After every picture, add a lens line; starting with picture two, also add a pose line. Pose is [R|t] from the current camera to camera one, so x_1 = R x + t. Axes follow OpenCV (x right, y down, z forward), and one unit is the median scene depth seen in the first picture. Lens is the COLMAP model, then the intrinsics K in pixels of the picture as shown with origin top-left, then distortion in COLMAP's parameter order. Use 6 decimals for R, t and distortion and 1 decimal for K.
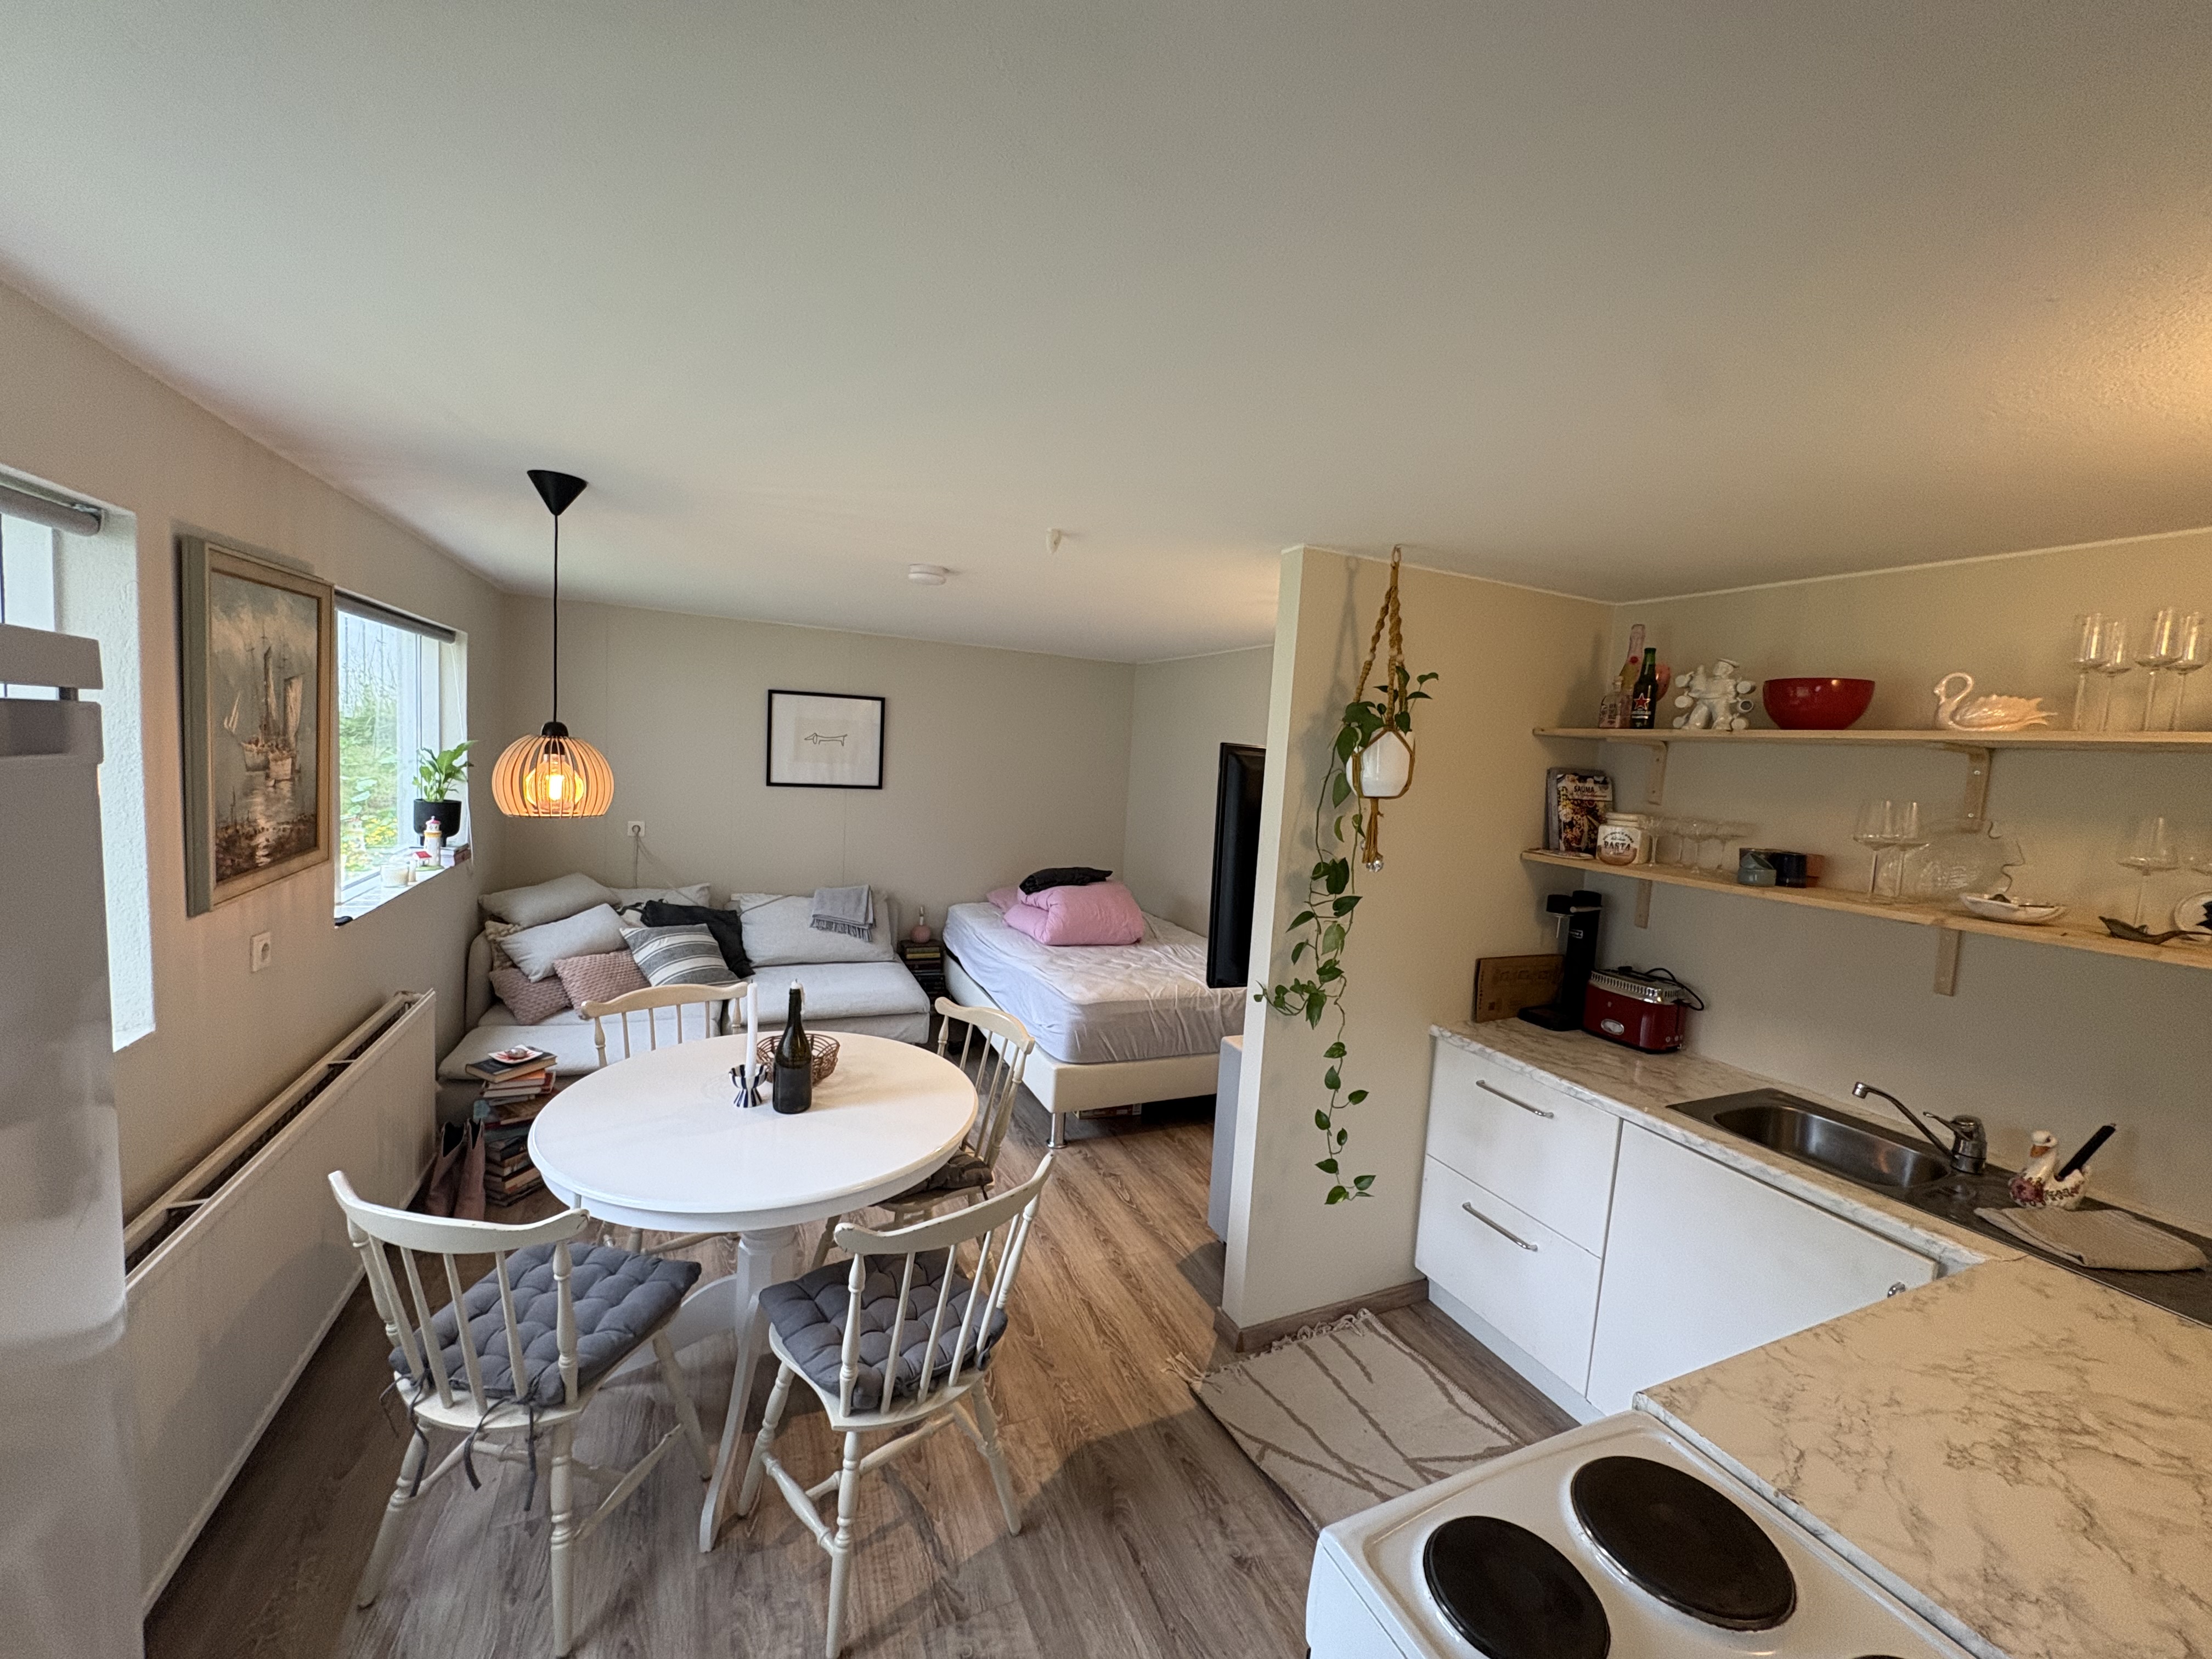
lens RADIAL K [[891.4, 0, 1106.0], [0, 891.4, 829.5], [0, 0, 1]] dist [-0.001114, -0.000102]
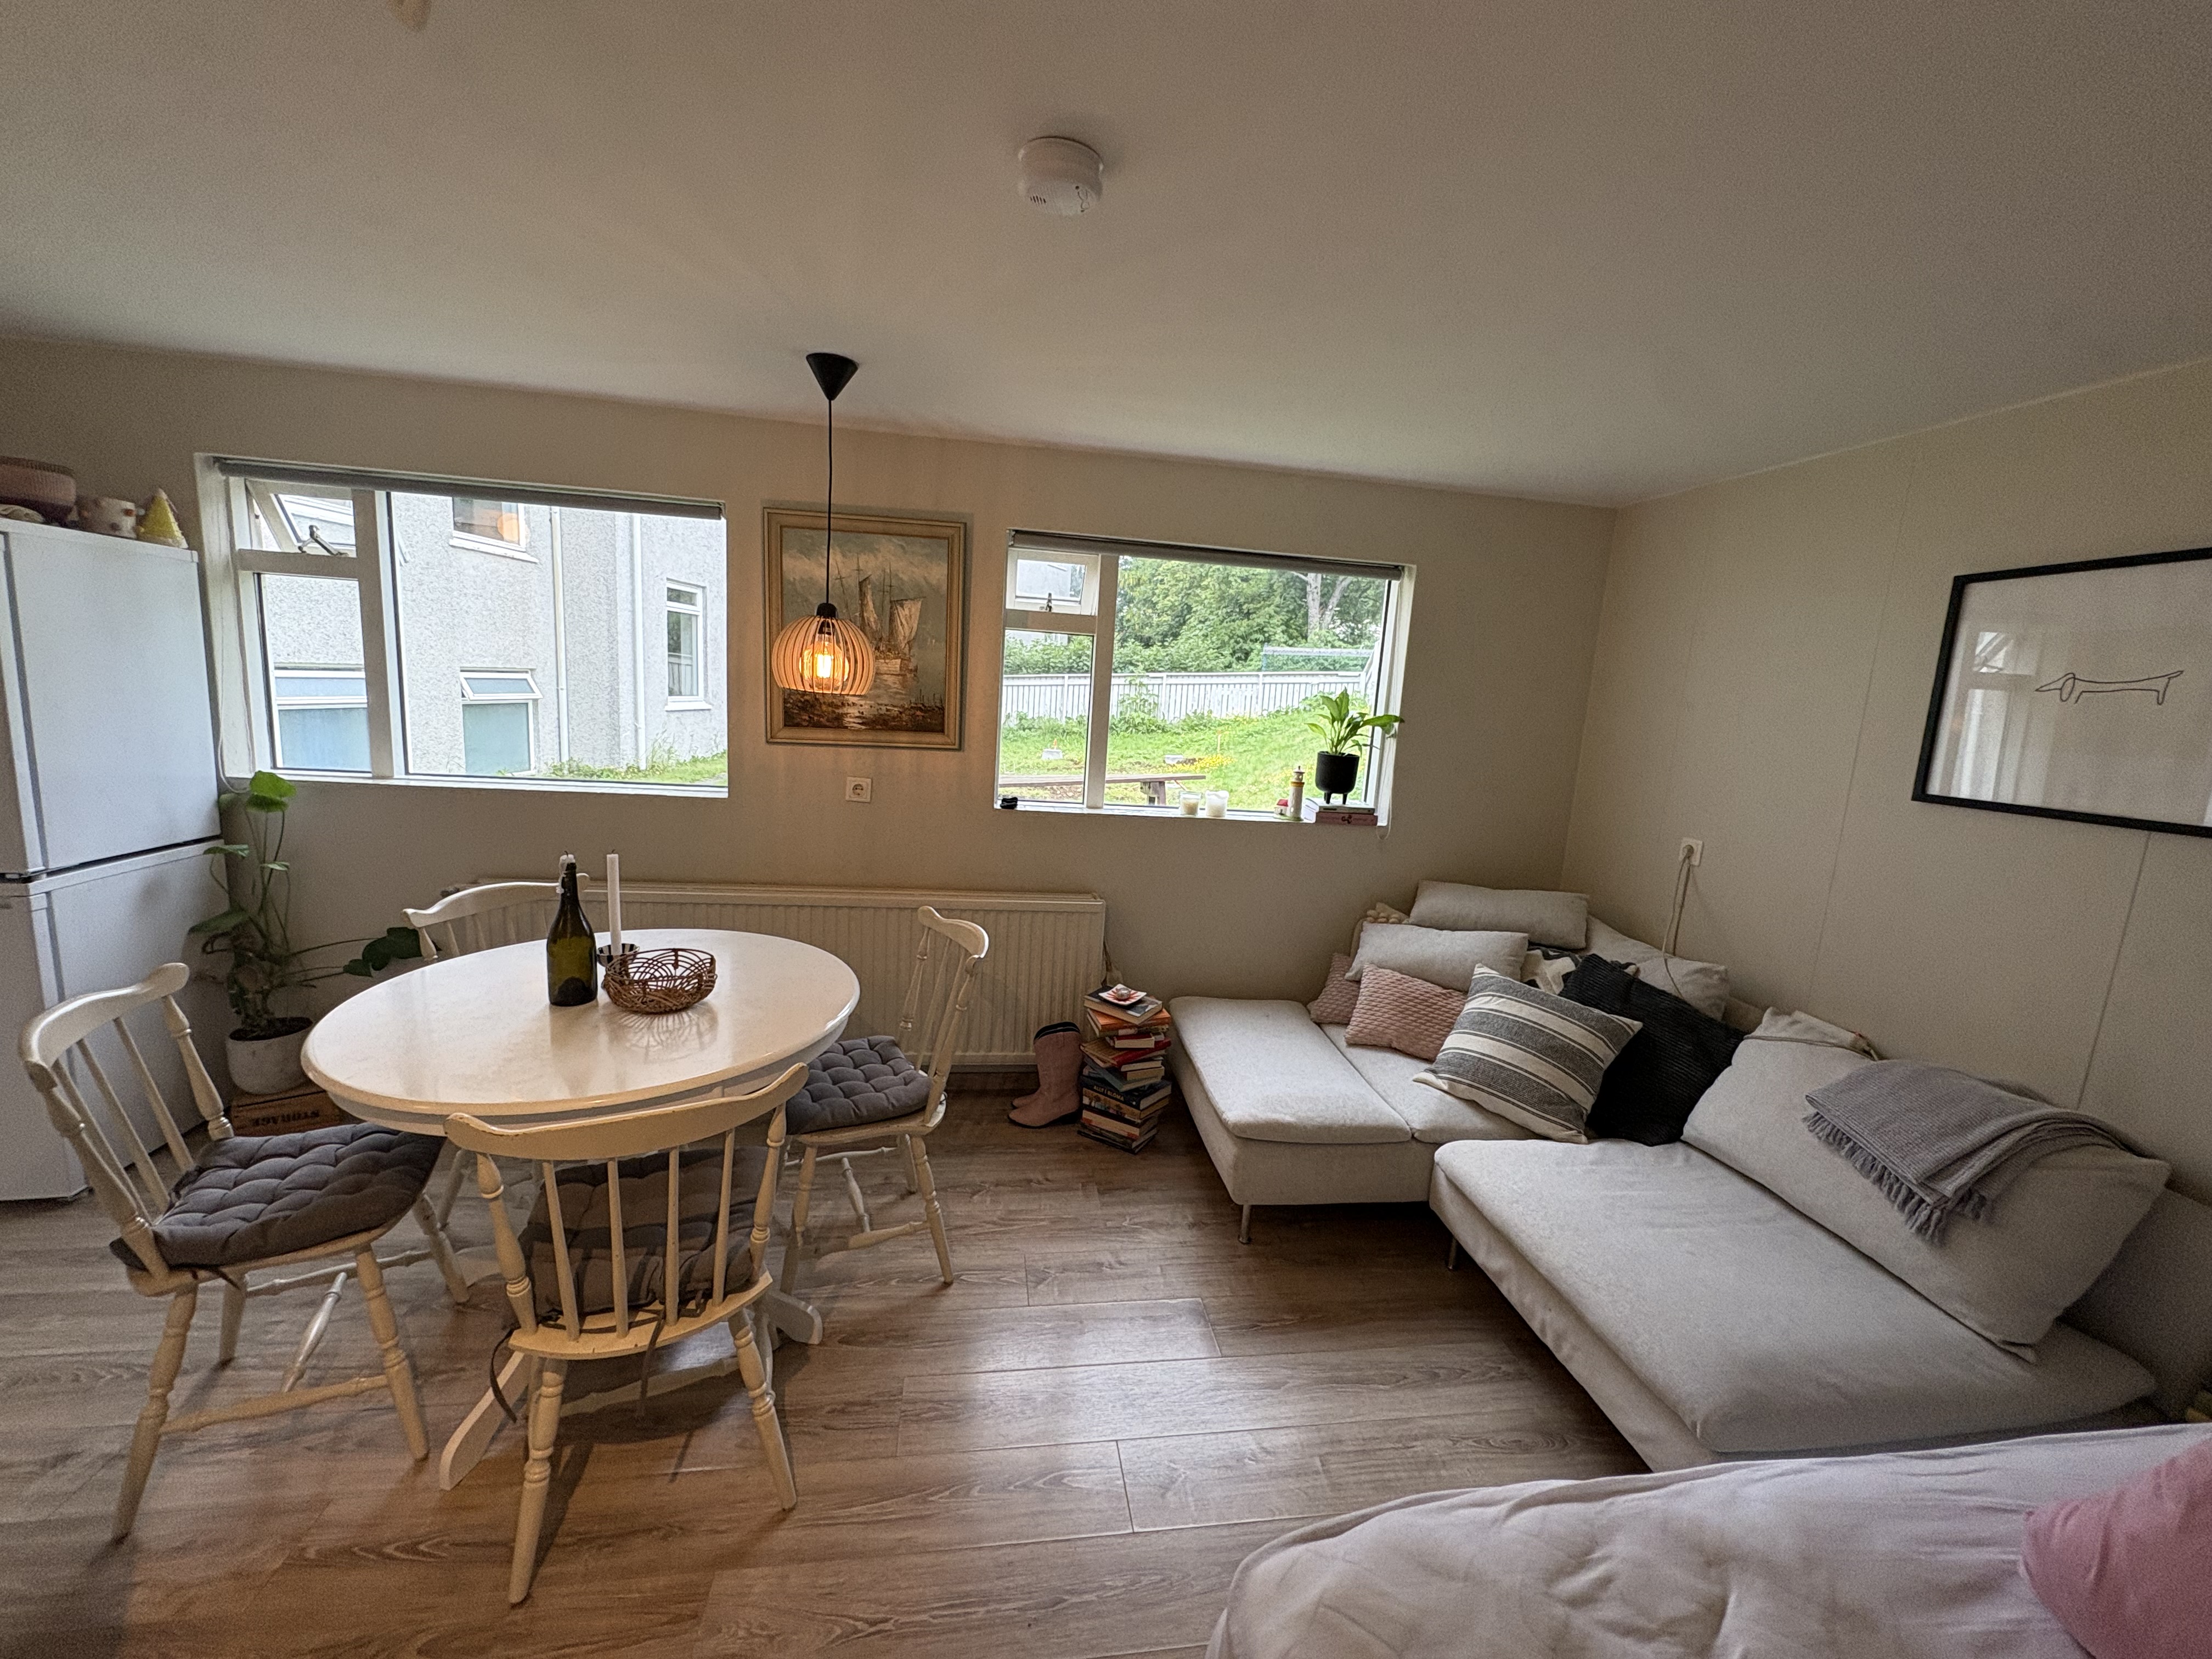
lens RADIAL K [[891.4, 0, 1106.0], [0, 891.4, 829.5], [0, 0, 1]] dist [-0.001114, -0.000102]
pose [[-0.256613, 0.073994, -0.963678, 0.309537], [-0.171477, 0.977762, 0.120737, -0.040683], [0.951181, 0.196231, -0.238218, 1.522219]]
